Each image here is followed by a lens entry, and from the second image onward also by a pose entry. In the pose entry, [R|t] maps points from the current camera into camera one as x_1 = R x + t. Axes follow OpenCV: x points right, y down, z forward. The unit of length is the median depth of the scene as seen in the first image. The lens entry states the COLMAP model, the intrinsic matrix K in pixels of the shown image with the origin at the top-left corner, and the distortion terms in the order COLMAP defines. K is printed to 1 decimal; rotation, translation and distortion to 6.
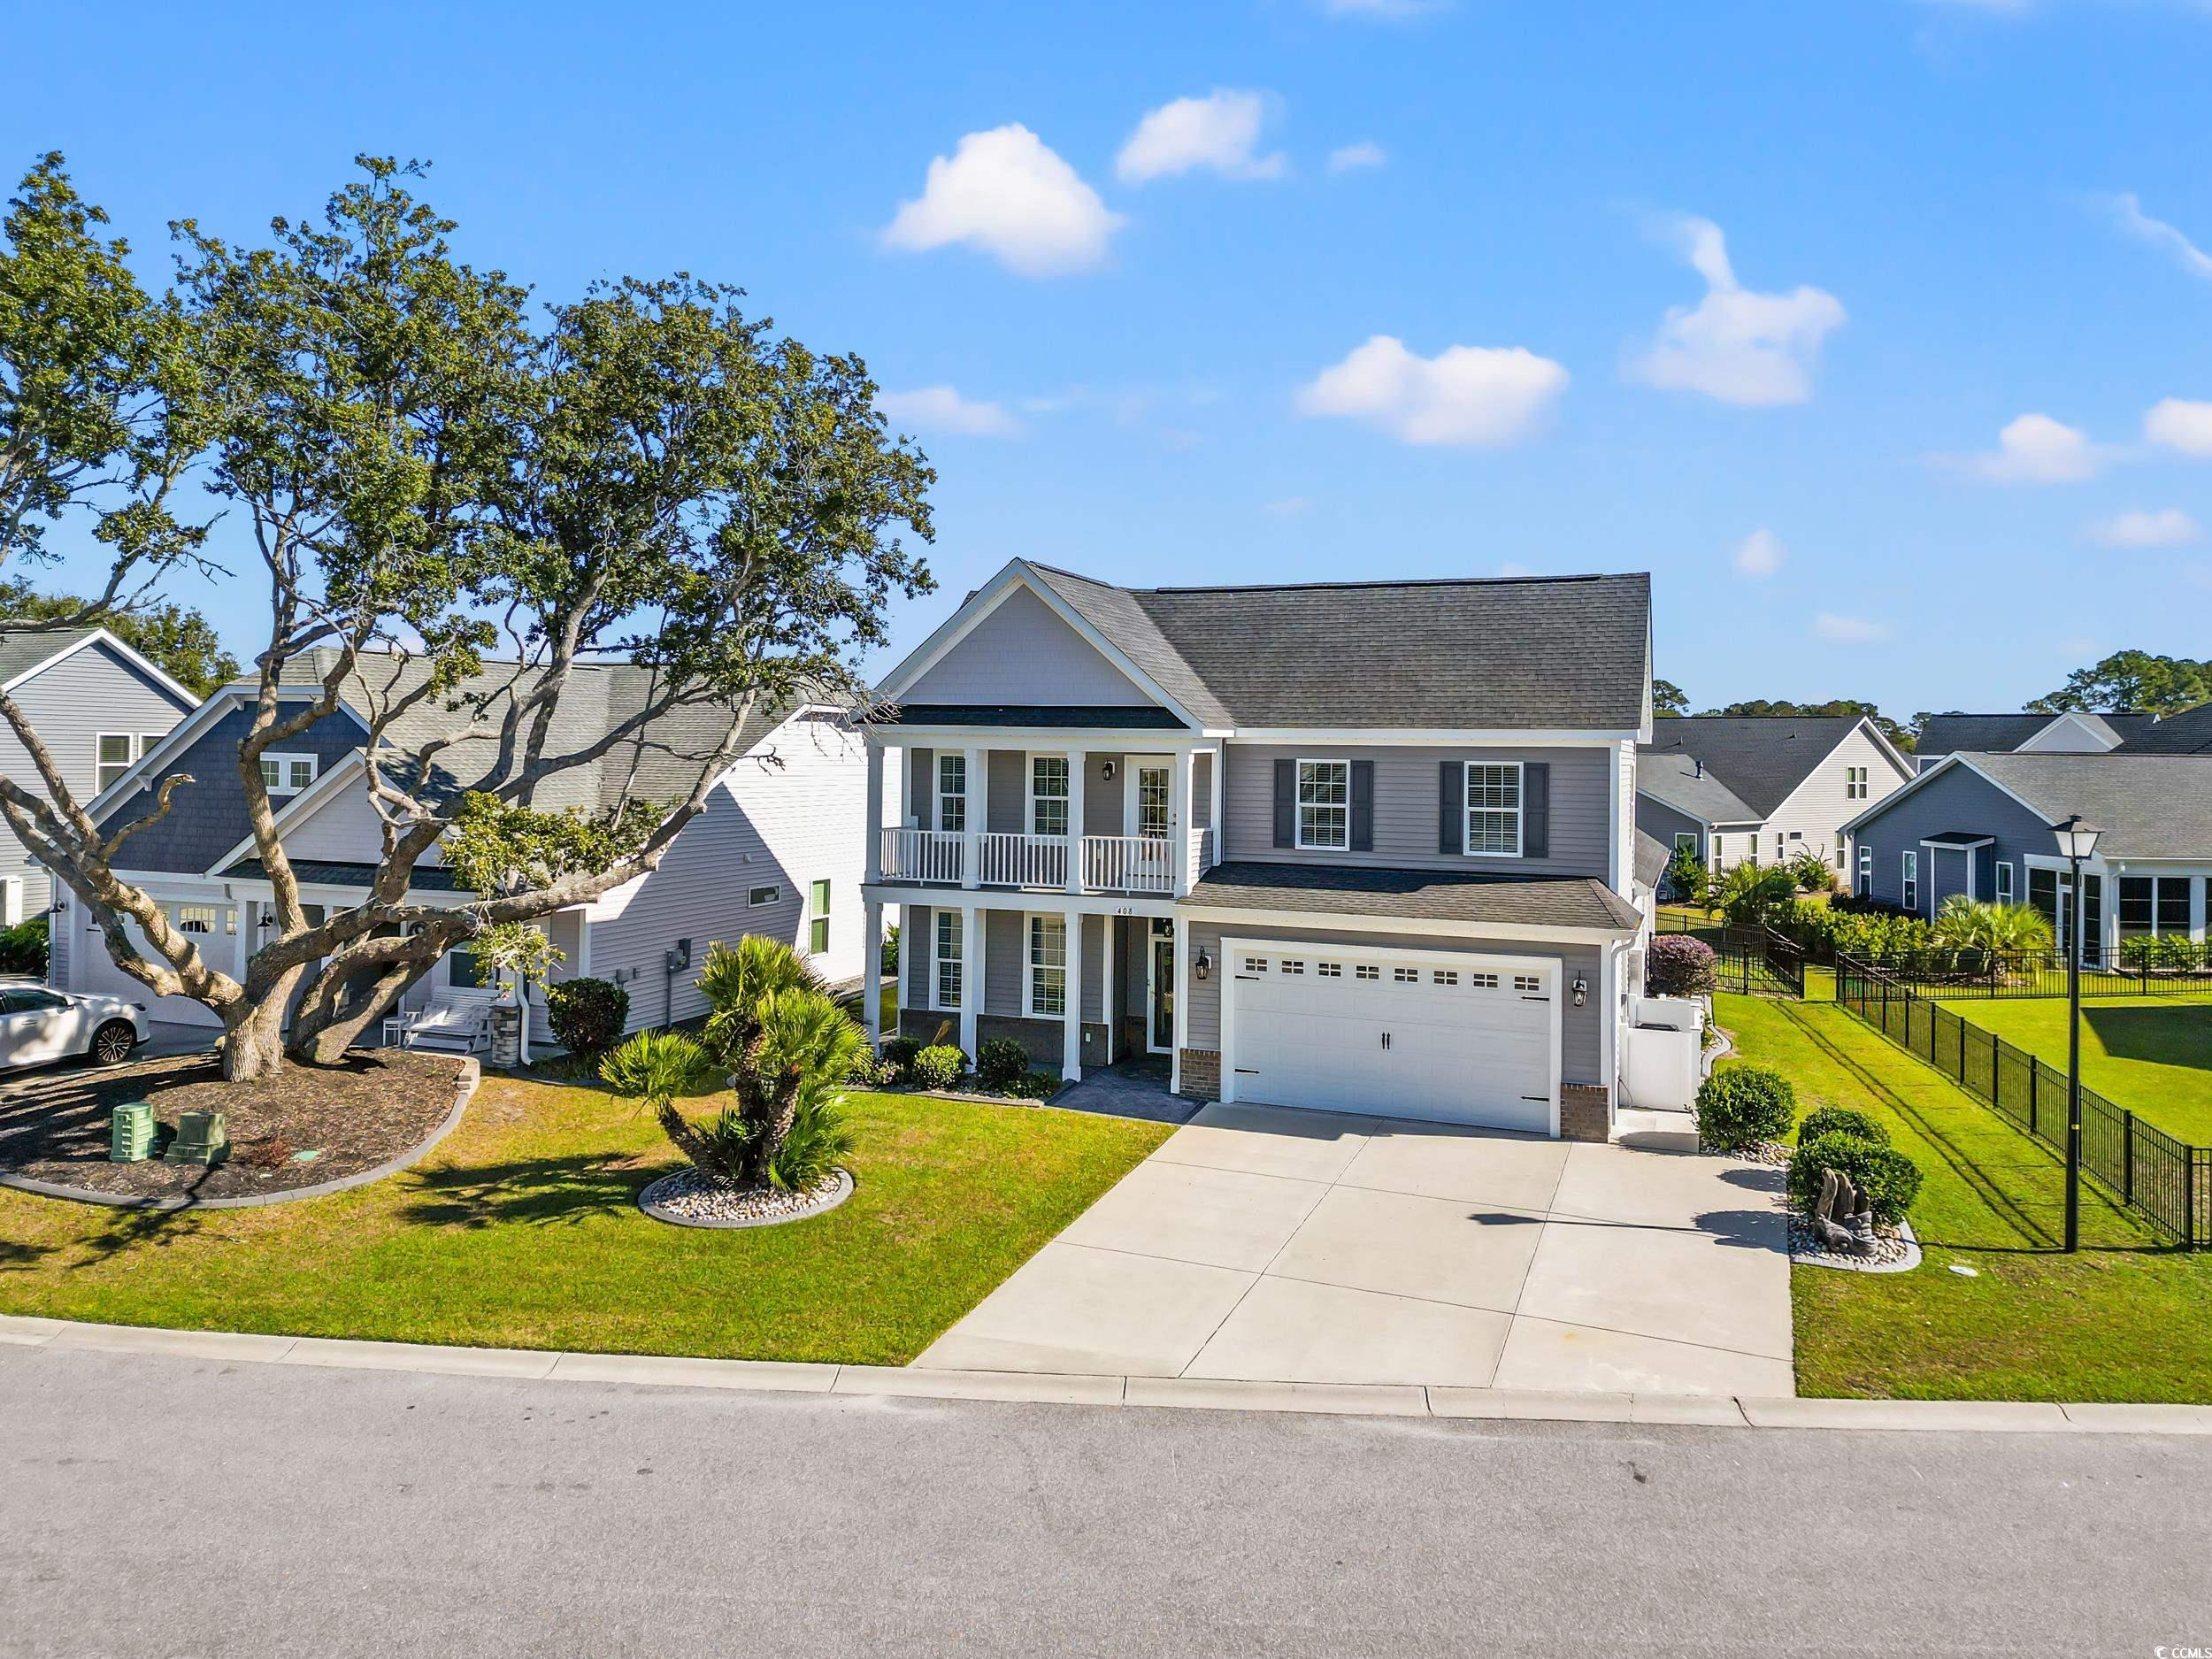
lens RADIAL K [[1538.6, 0, 1106.1], [0, 1538.6, 692.9], [0, 0, 1]] dist [0.005862, -0.002790]
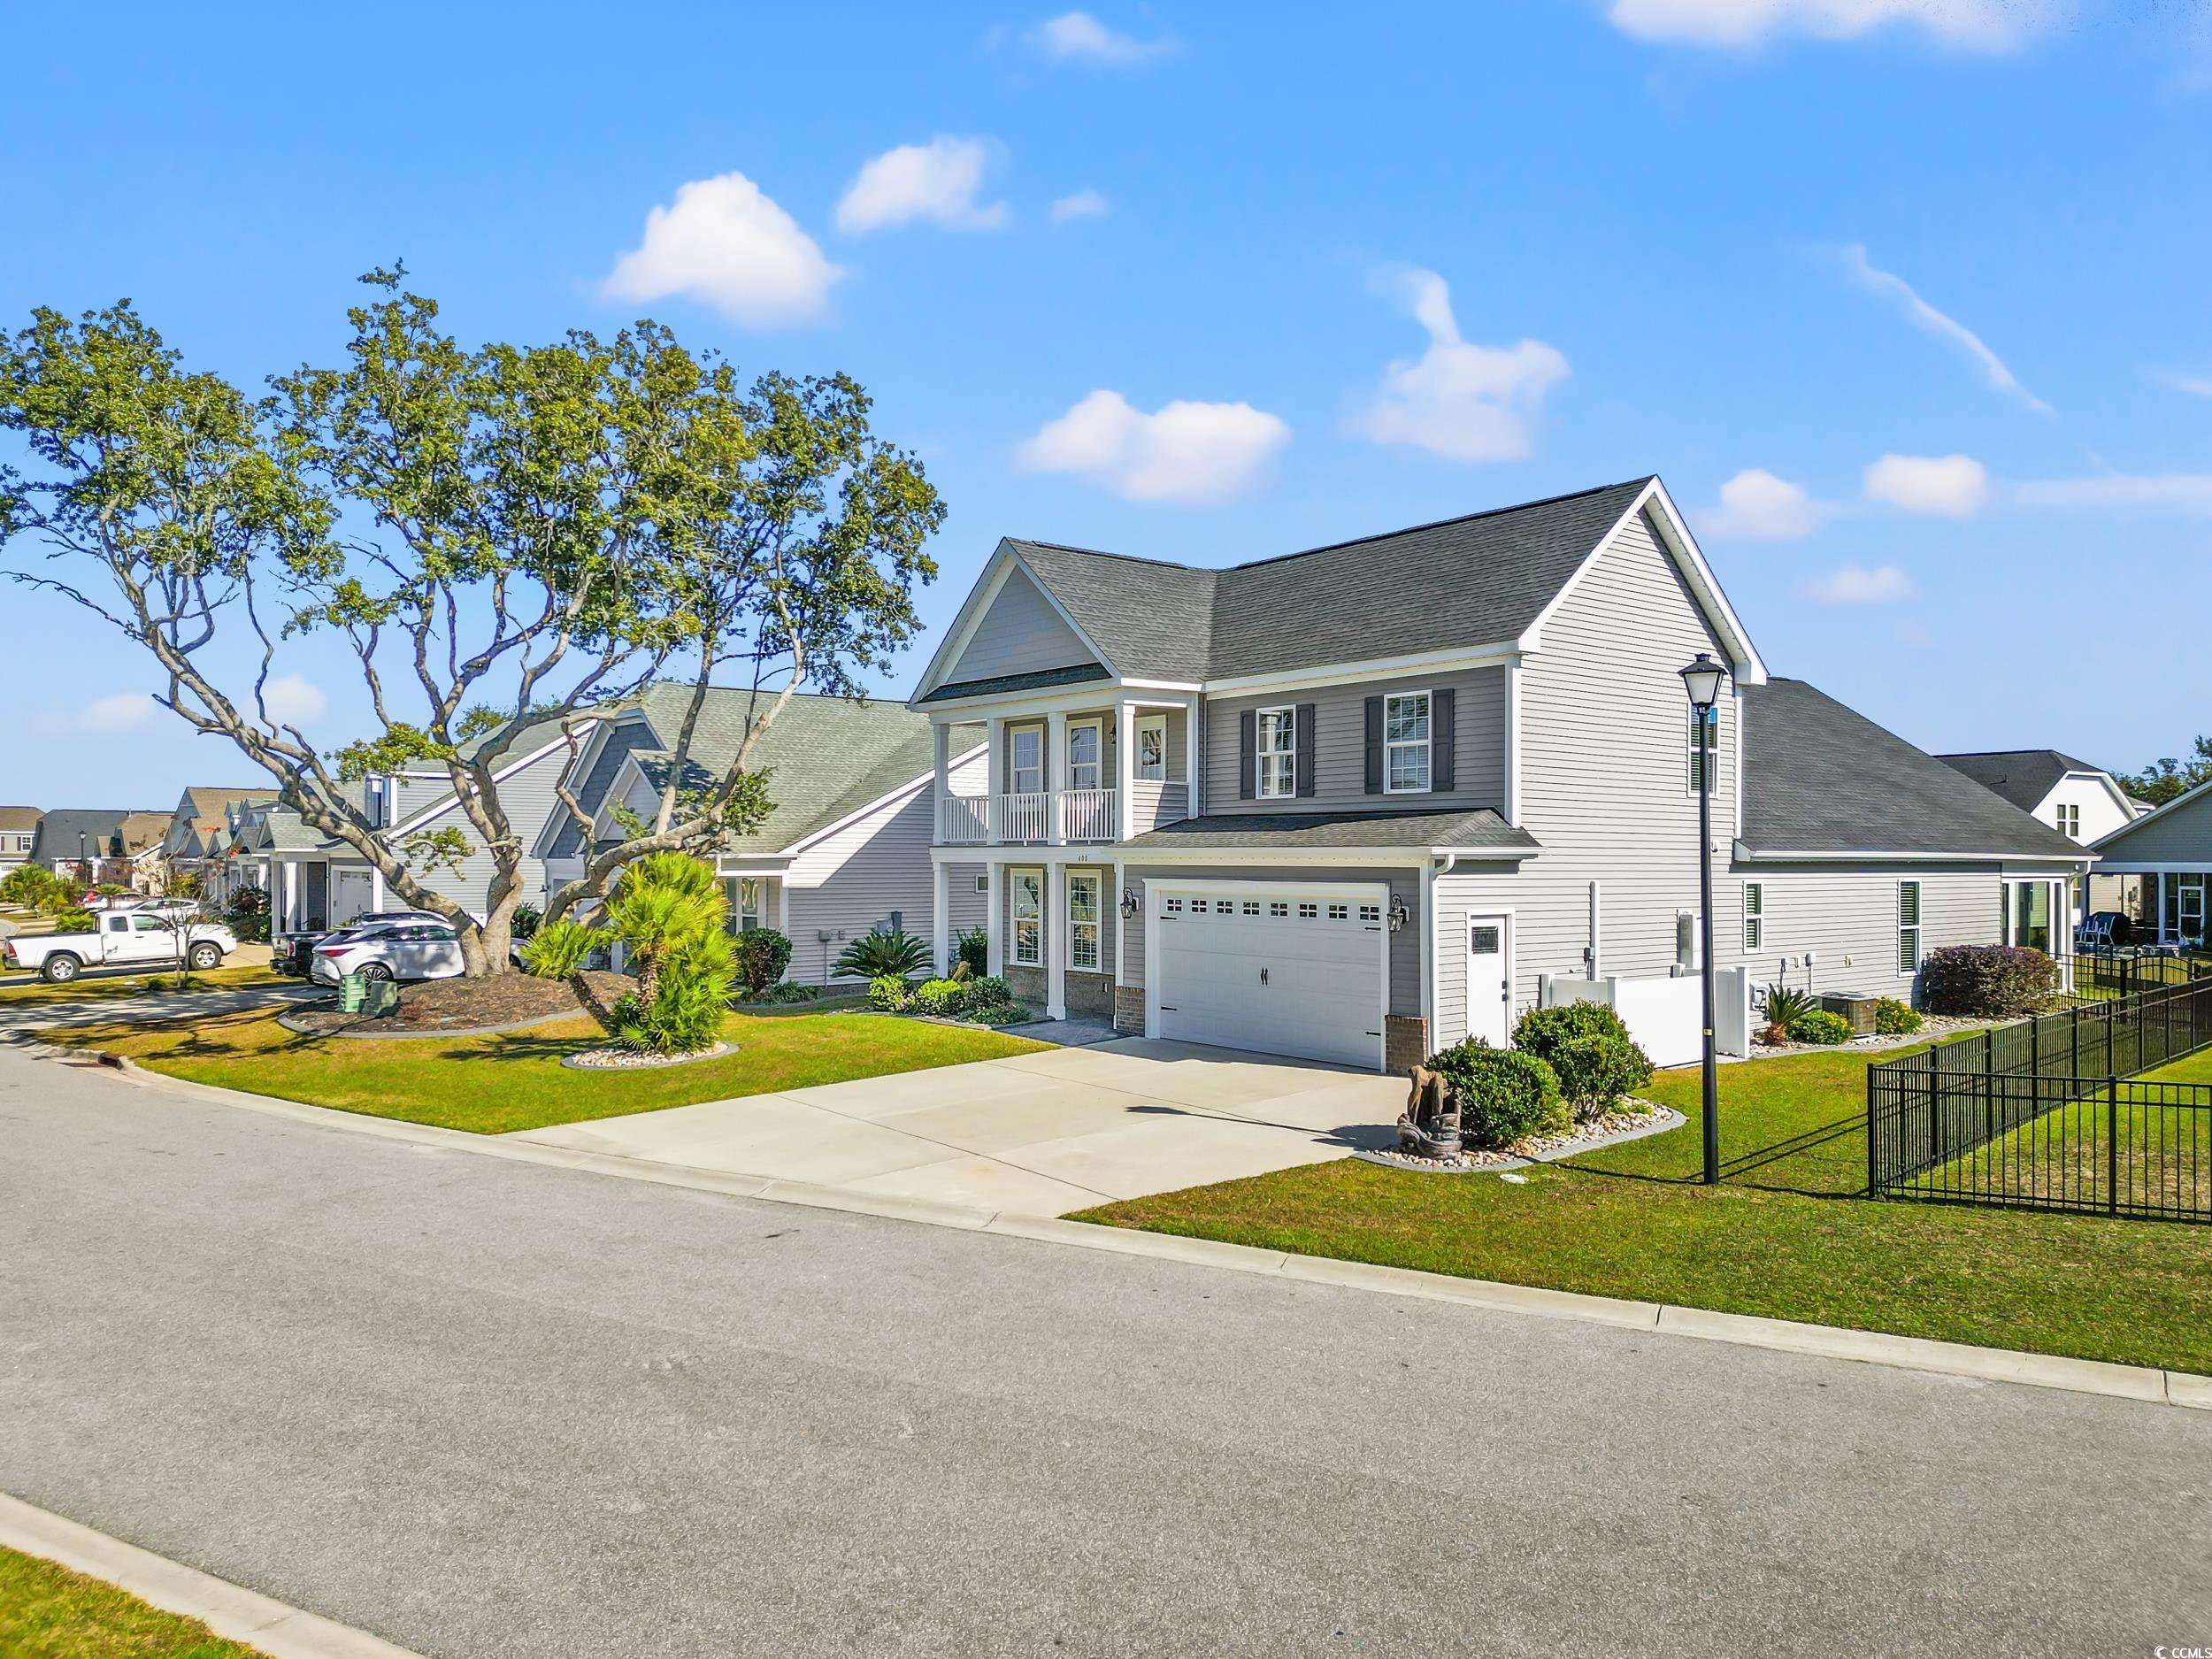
lens RADIAL K [[1529.5, 0, 1106.0], [0, 1529.5, 829.5], [0, 0, 1]] dist [0.000454, 0.000195]
pose [[0.868213, -0.020963, -0.495748, 0.559038], [0.030826, 0.999456, 0.011723, 0.112641], [0.495233, -0.025460, 0.868387, 0.096302]]
